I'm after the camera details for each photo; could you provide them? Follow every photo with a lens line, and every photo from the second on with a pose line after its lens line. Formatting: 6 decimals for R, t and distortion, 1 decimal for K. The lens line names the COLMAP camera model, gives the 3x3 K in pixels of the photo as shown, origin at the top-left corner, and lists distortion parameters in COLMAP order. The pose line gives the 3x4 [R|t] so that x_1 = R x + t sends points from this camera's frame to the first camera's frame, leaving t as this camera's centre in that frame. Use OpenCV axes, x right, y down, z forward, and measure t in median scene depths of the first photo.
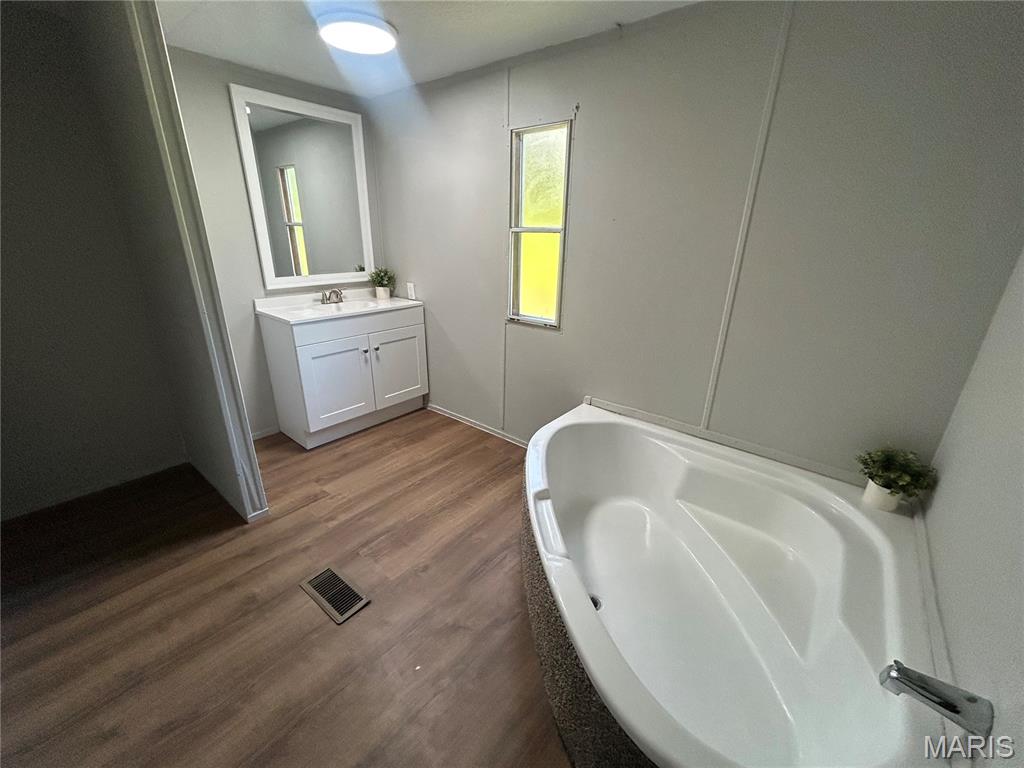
lens RADIAL K [[414.2, 0, 512.0], [0, 414.2, 384.0], [0, 0, 1]] dist [0.000806, 0.000070]
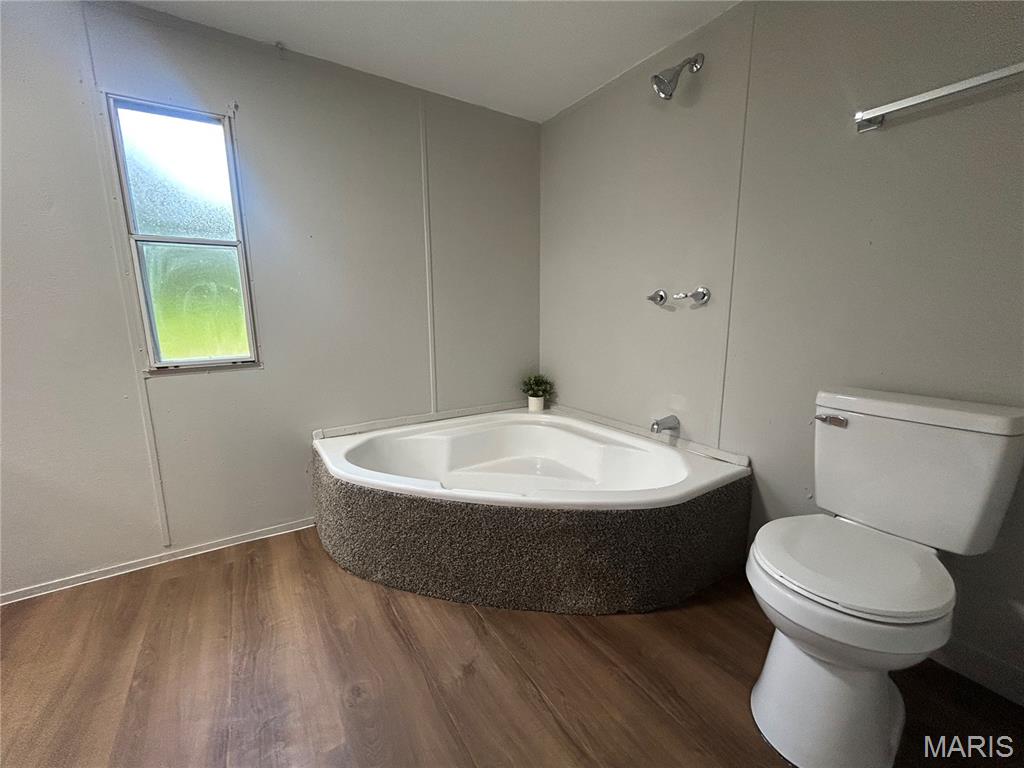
lens RADIAL K [[414.2, 0, 512.0], [0, 414.2, 384.0], [0, 0, 1]] dist [0.000806, 0.000070]
pose [[0.308963, -0.193039, 0.931277, -0.547748], [0.347413, 0.934426, 0.078433, 0.013179], [-0.885351, 0.299305, 0.355768, 0.325384]]
